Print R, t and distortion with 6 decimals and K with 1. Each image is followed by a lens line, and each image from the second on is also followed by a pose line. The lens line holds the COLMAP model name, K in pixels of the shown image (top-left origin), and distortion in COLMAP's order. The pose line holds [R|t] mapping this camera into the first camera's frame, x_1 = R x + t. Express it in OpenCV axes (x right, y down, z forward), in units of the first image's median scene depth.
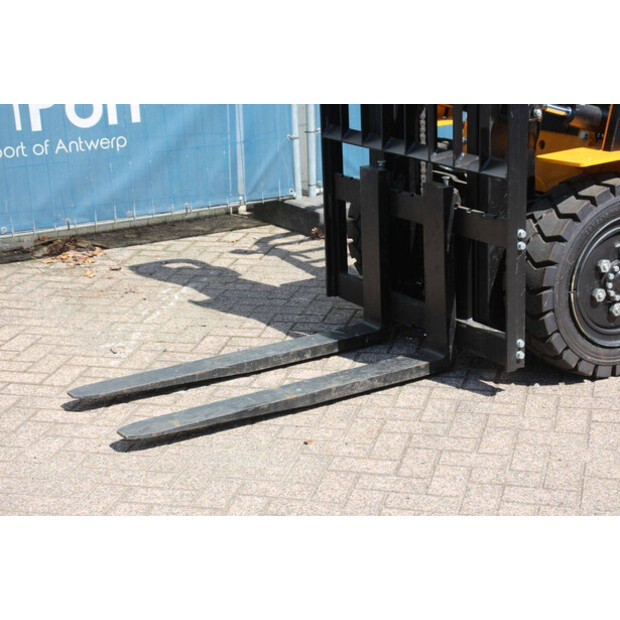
lens RADIAL K [[1355.1, 0, 312.1], [0, 1355.1, 316.0], [0, 0, 1]] dist [0.350187, 0.000000]
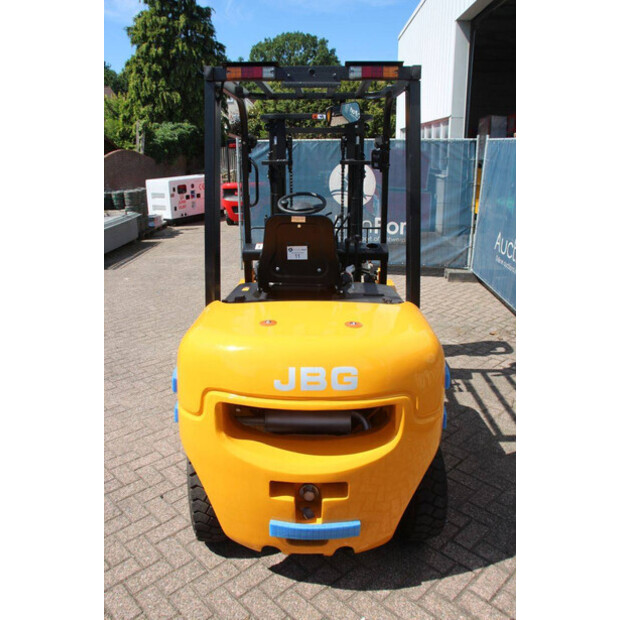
lens RADIAL K [[508.6, 0, 312.9], [0, 508.6, 311.5], [0, 0, 1]] dist [-0.172975, 0.138918]
pose [[-0.528909, 0.292027, -0.796854, 0.837786], [-0.228623, 0.855197, 0.465156, -0.494402], [0.817305, 0.428204, -0.385557, 1.403386]]
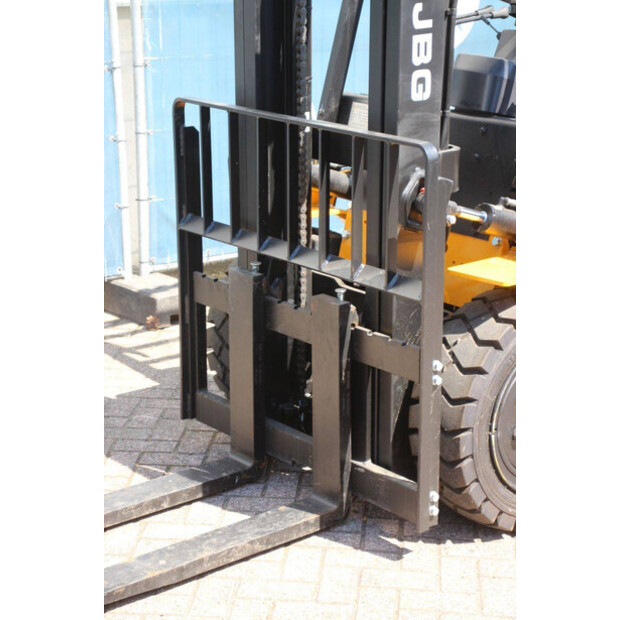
lens RADIAL K [[1474.0, 0, 312.6], [0, 1474.0, 313.8], [0, 0, 1]] dist [0.444999, 0.000000]
pose [[0.988800, 0.000359, 0.149246, -0.051382], [0.002534, 0.999813, -0.019190, -0.070195], [-0.149225, 0.019353, 0.988614, 0.118945]]
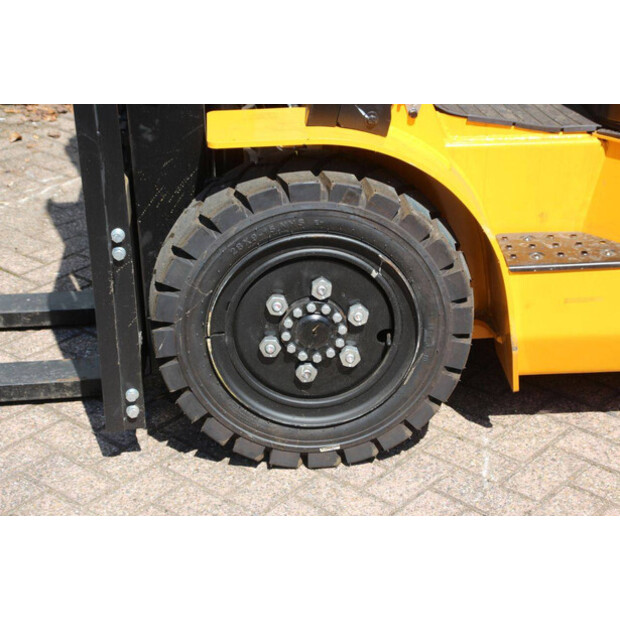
lens RADIAL K [[1355.1, 0, 310.4], [0, 1355.1, 305.2], [0, 0, 1]] dist [0.350187, 0.000000]
pose [[0.883171, 0.216104, -0.416302, 0.472876], [-0.147885, 0.970565, 0.190089, -0.152738], [0.445127, -0.106317, 0.889134, 0.444329]]
